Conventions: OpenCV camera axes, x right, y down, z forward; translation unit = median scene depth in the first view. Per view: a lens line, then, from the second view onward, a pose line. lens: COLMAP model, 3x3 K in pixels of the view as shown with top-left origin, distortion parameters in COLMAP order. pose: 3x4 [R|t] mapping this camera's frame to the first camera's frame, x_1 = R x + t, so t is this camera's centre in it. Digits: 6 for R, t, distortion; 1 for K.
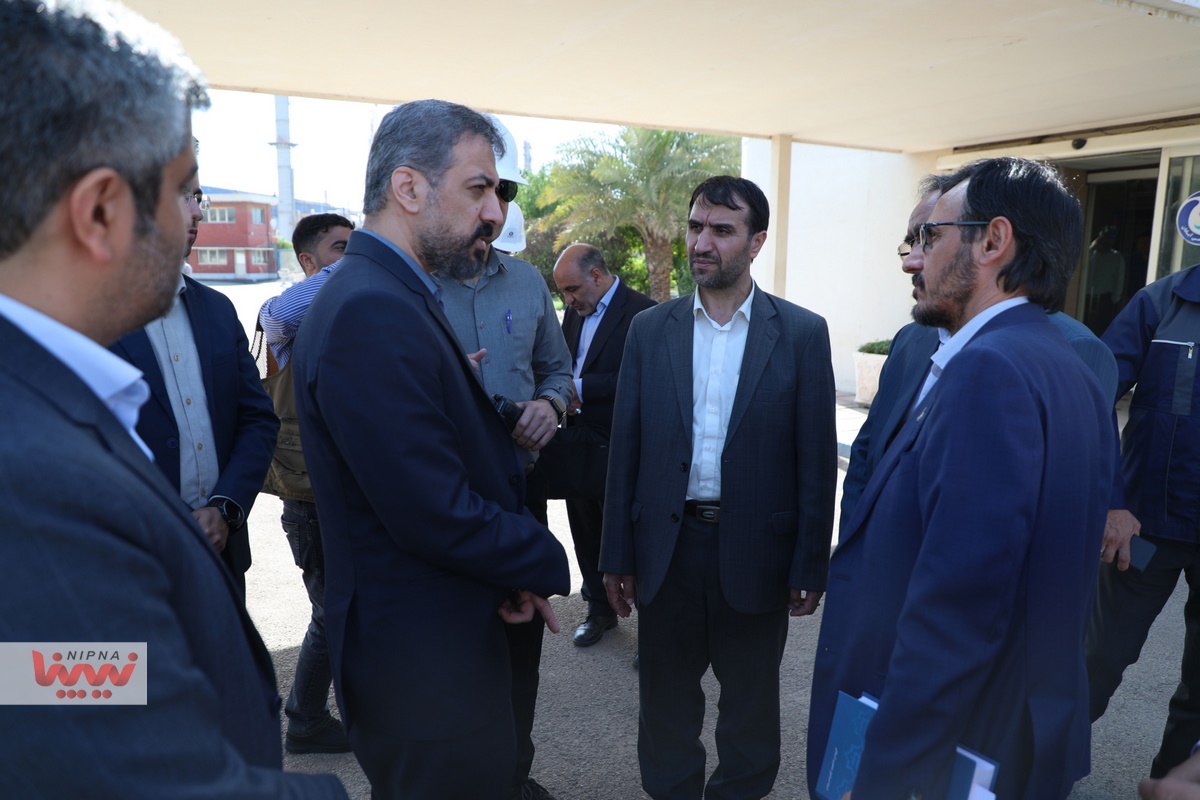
lens RADIAL K [[835.6, 0, 599.2], [0, 835.6, 416.3], [0, 0, 1]] dist [-0.096731, 0.056096]
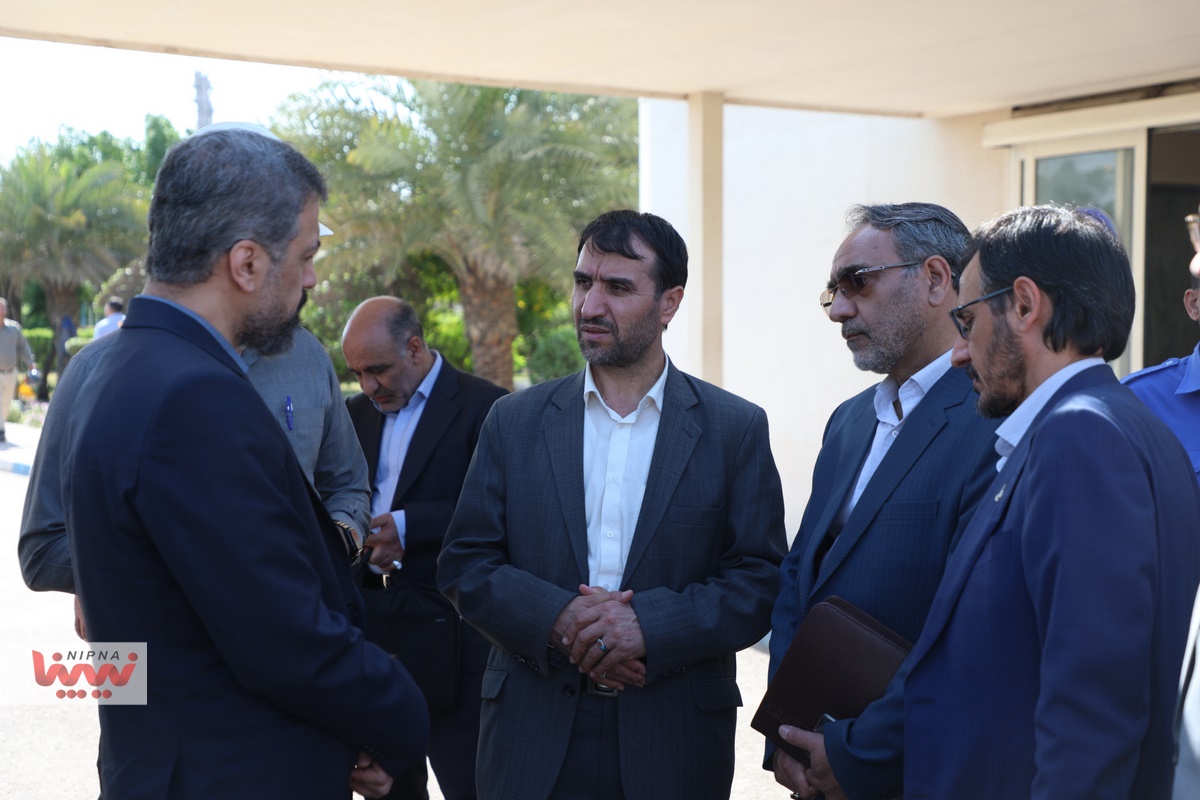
lens RADIAL K [[1728.4, 0, 600.0], [0, 1728.4, 400.0], [0, 0, 1]] dist [0.007635, 0.001699]
pose [[0.989887, -0.006807, 0.141694, -0.056176], [0.026027, 0.990607, -0.134240, 0.052688], [-0.139449, 0.136570, 0.980766, -0.318670]]
